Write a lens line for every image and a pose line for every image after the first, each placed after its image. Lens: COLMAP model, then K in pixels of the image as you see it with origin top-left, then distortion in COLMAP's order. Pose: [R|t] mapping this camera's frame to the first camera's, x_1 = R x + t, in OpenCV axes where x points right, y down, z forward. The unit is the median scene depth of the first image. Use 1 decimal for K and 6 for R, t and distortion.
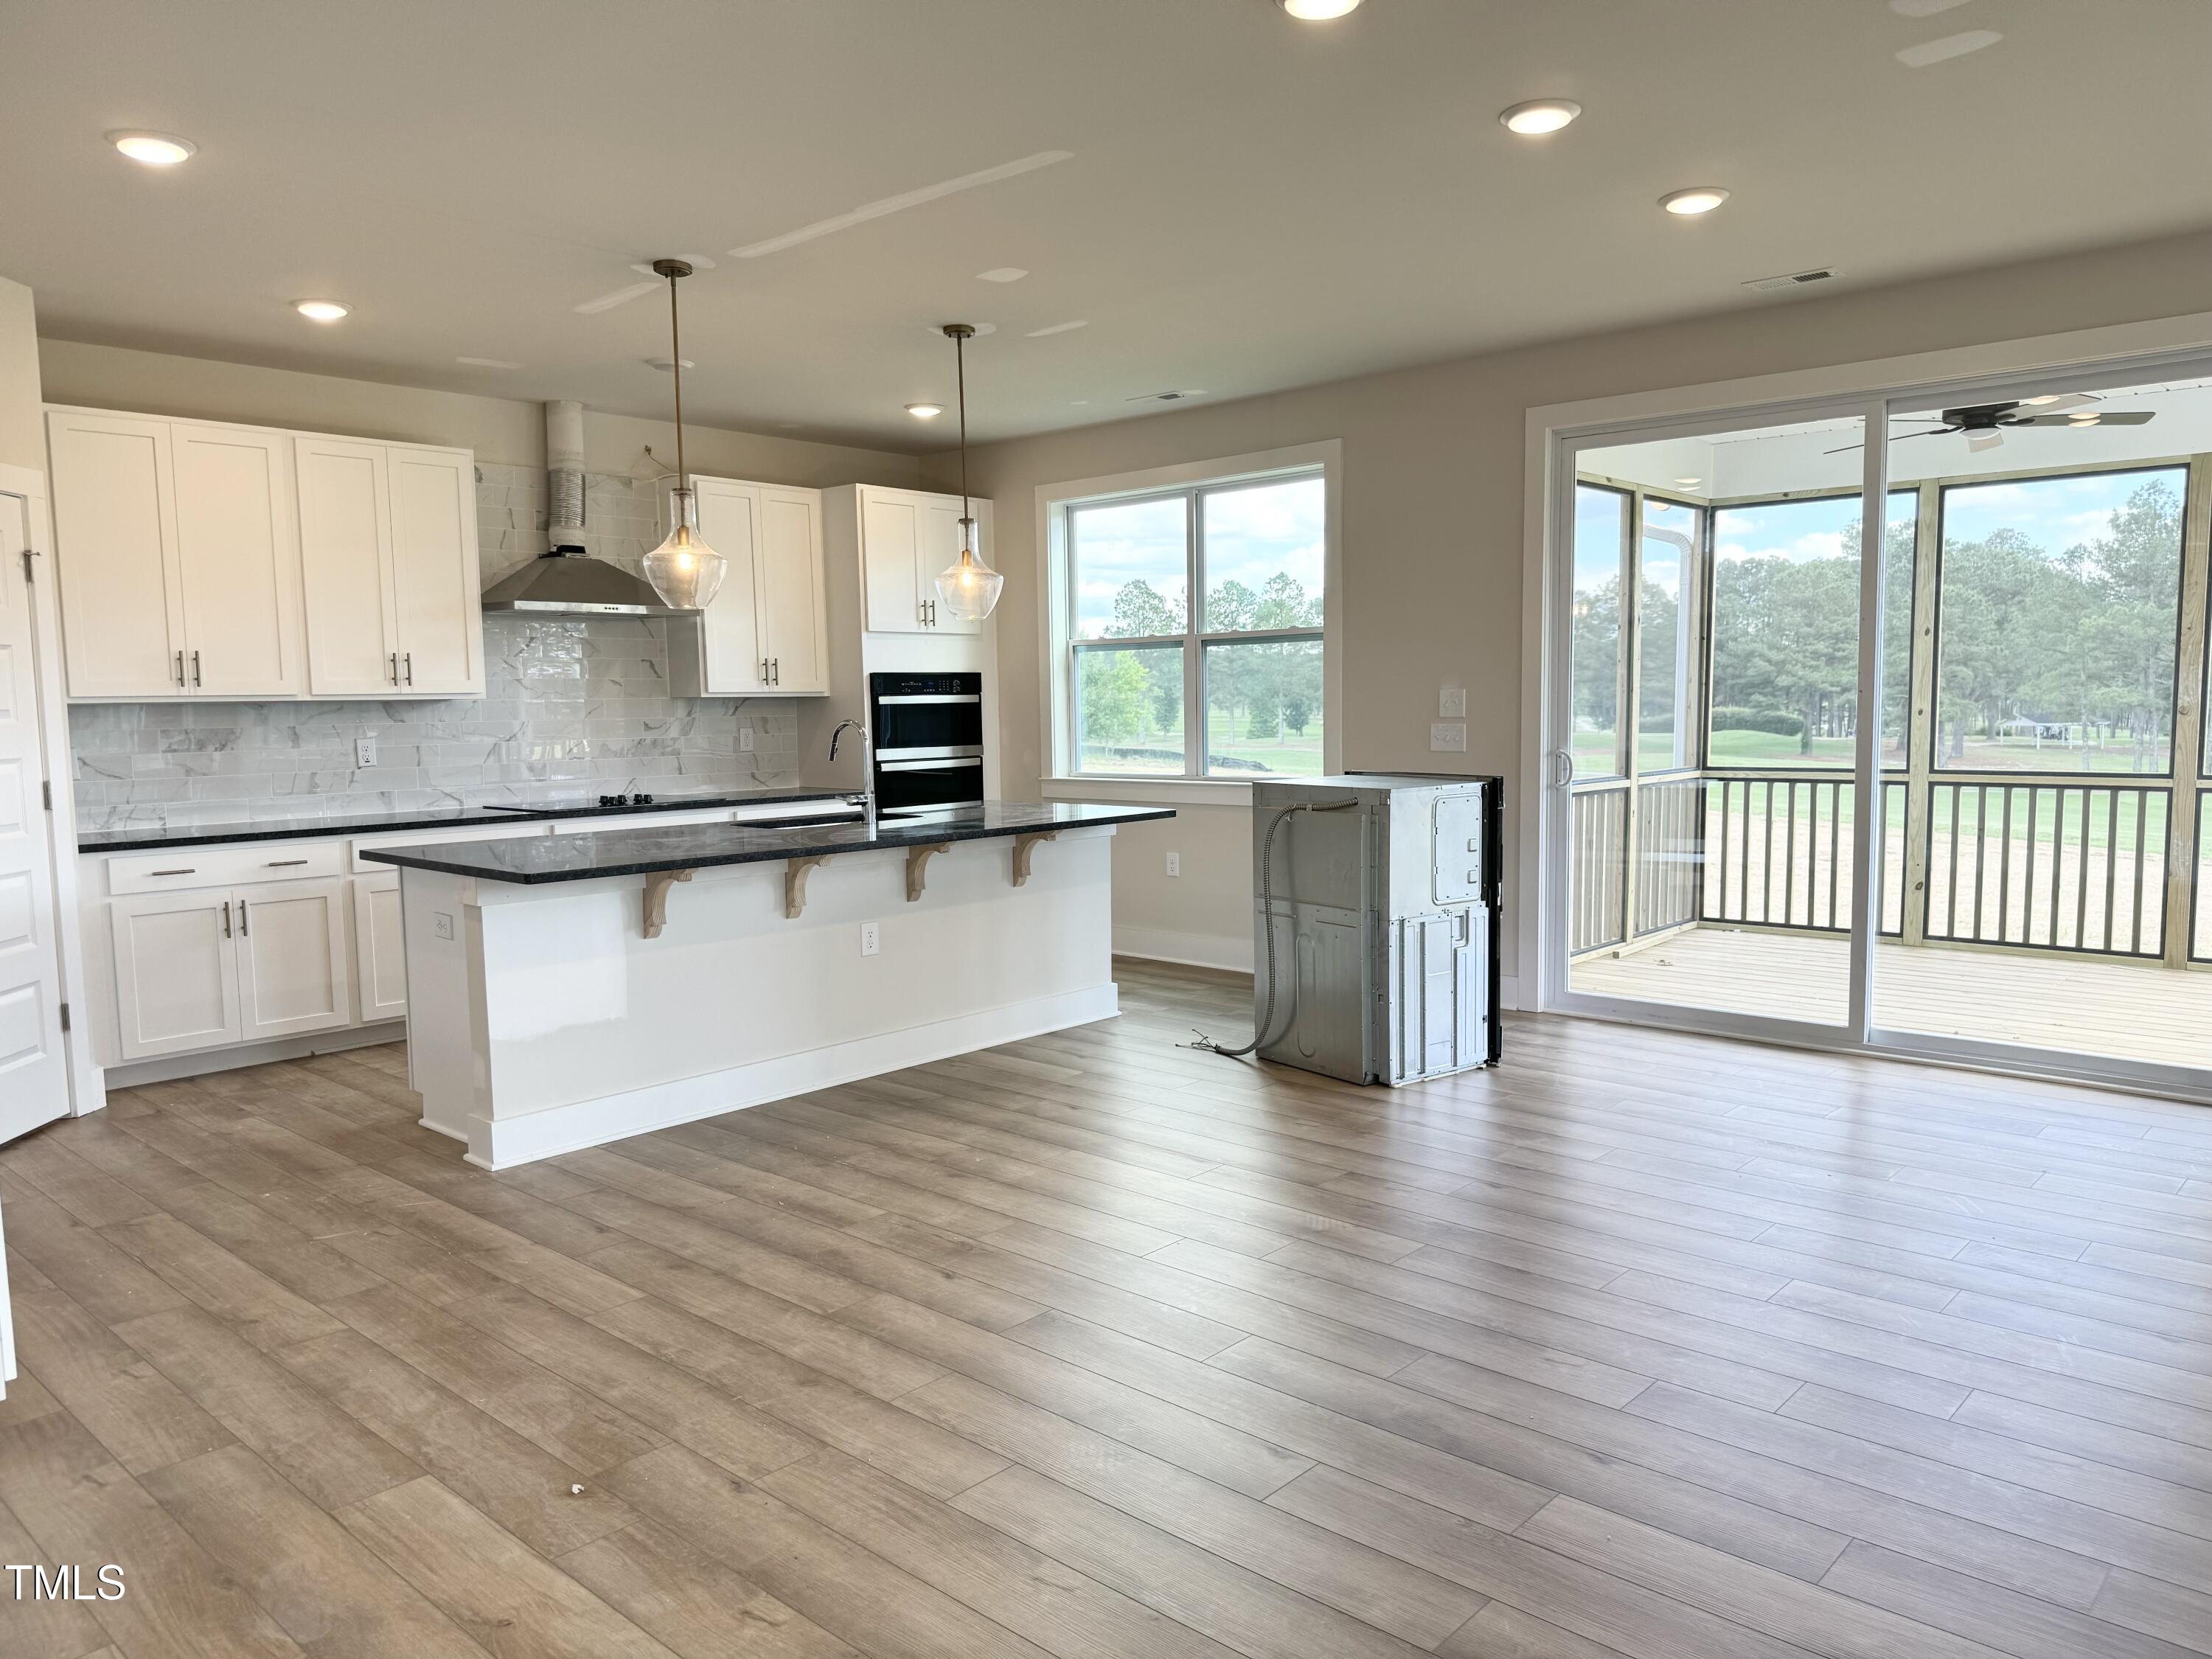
lens RADIAL K [[1536.2, 0, 1113.6], [0, 1536.2, 833.6], [0, 0, 1]] dist [0.059654, -0.015049]
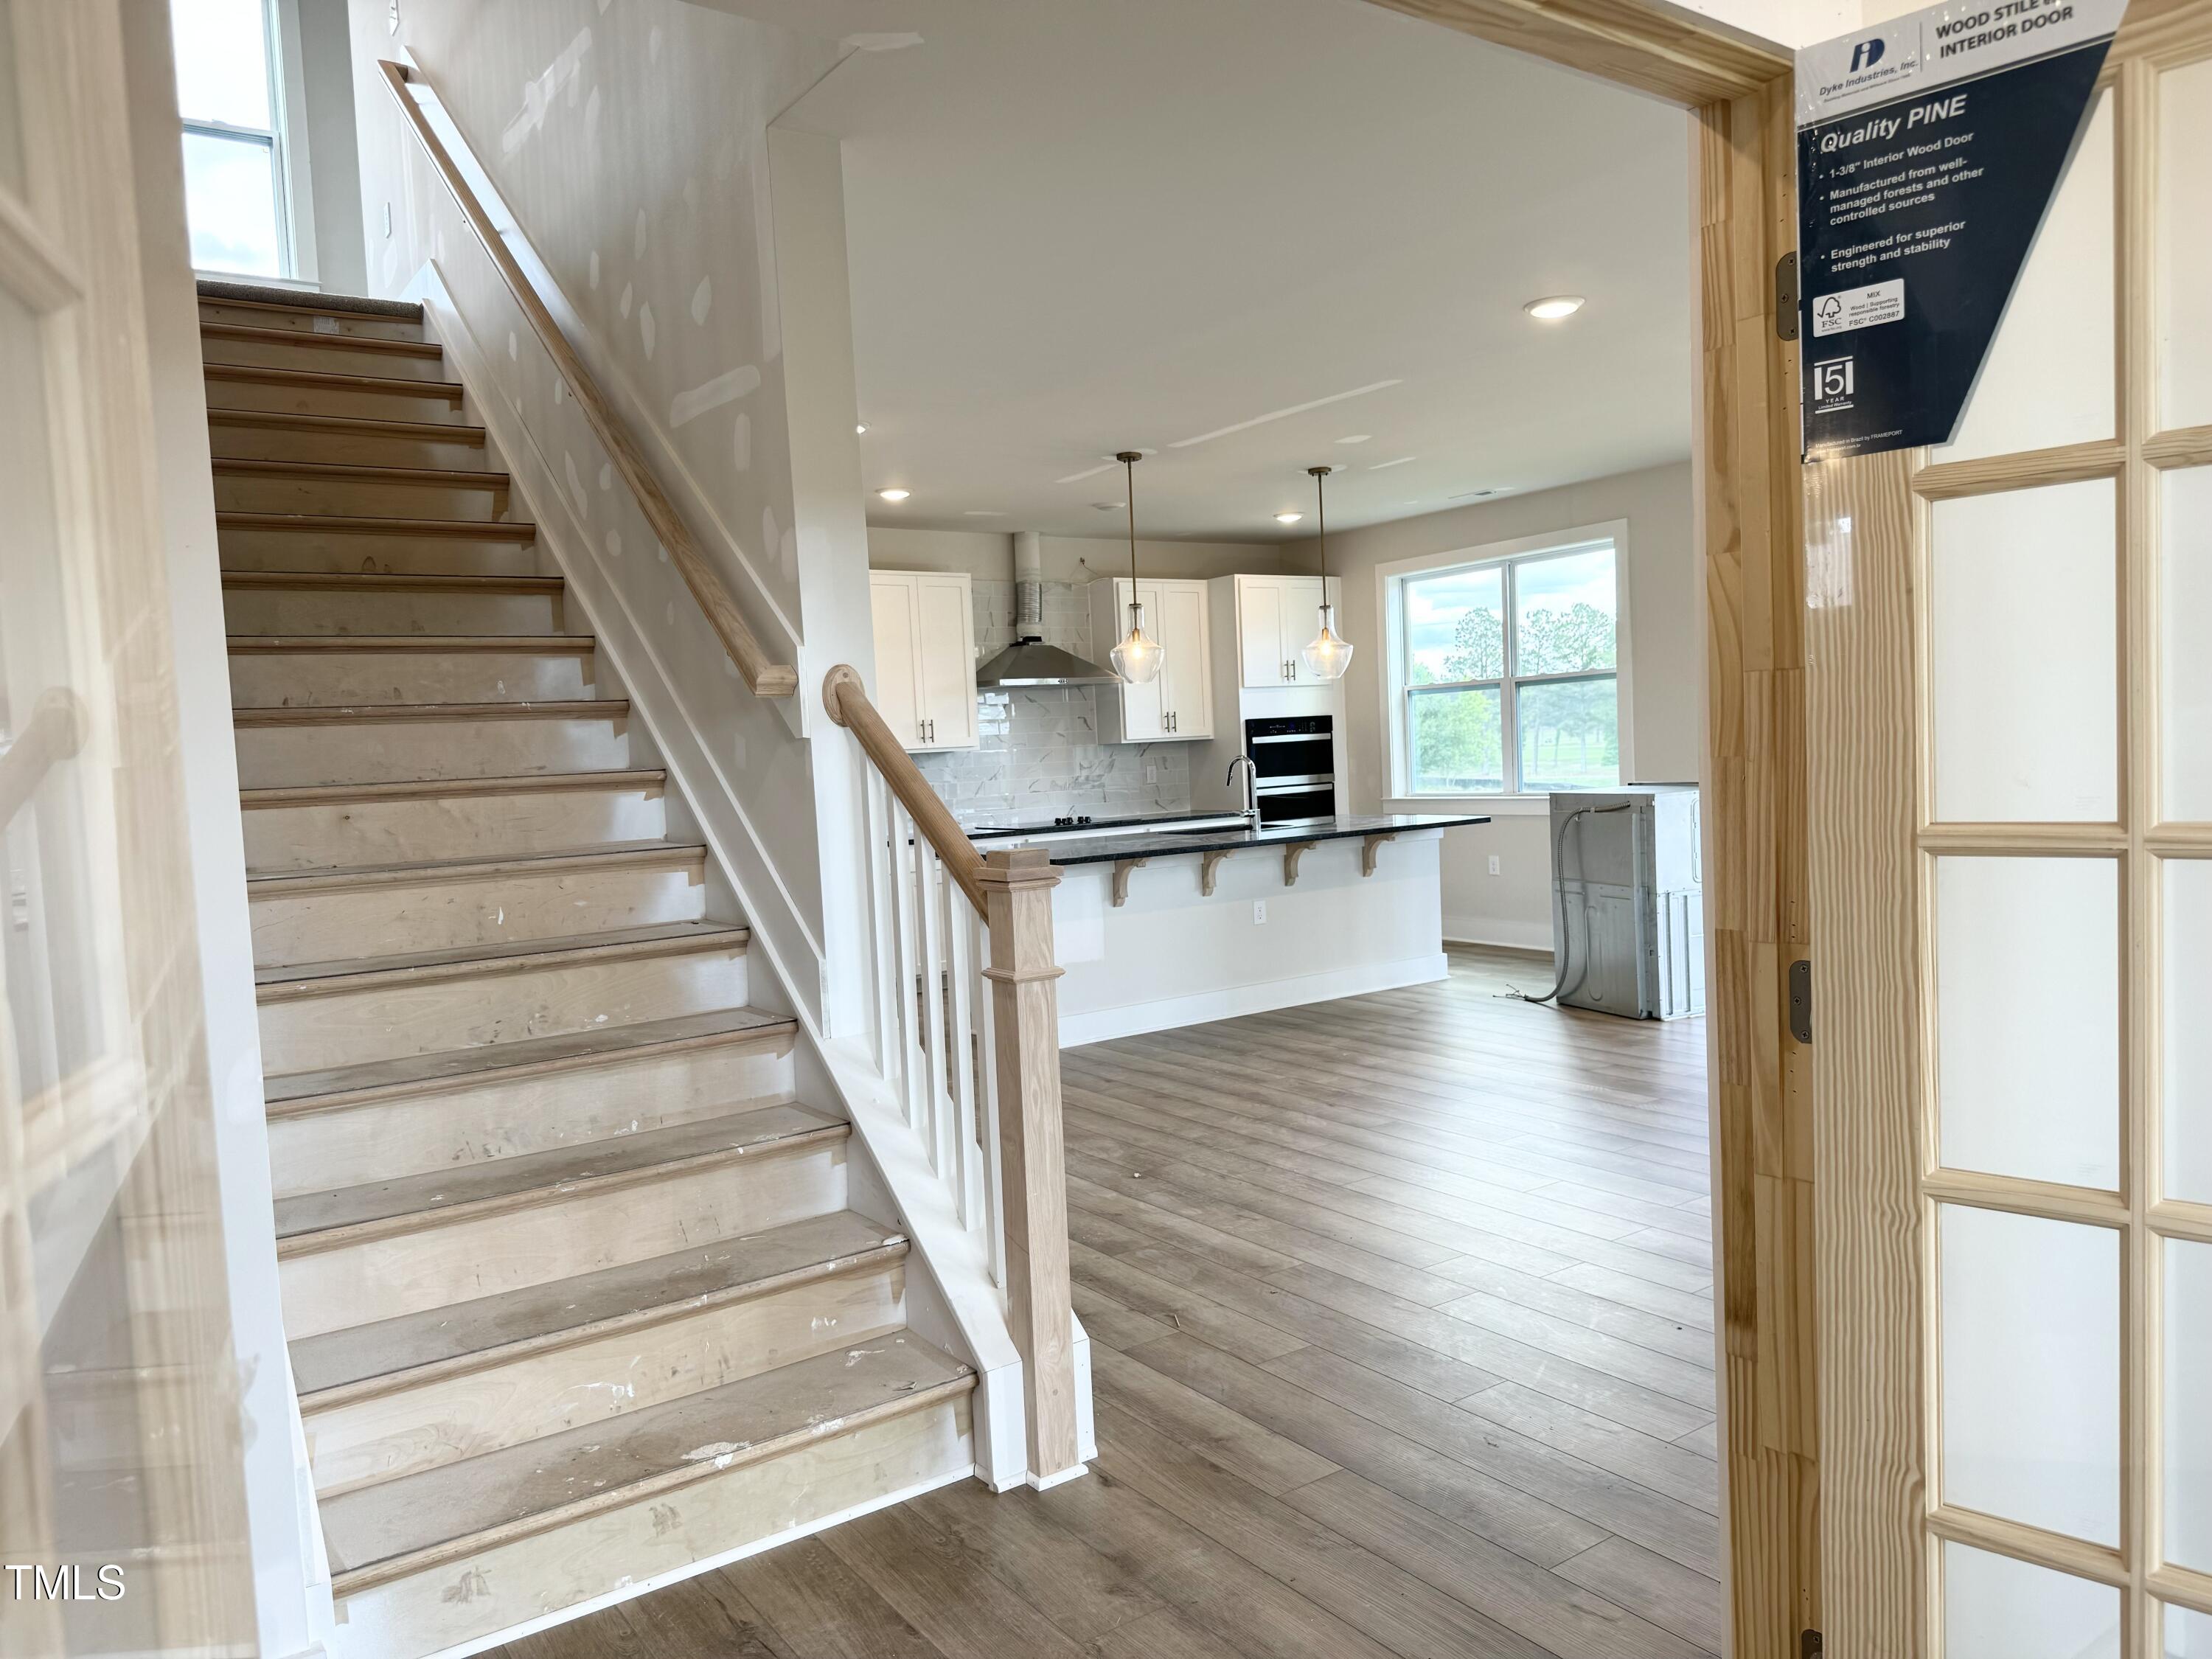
lens RADIAL K [[1536.2, 0, 1074.9], [0, 1536.2, 860.7], [0, 0, 1]] dist [0.059654, -0.015049]
pose [[0.970642, -0.015687, -0.240017, 0.012897], [0.014019, 0.999864, -0.008653, 0.030184], [0.240120, 0.005034, 0.970730, -0.372588]]
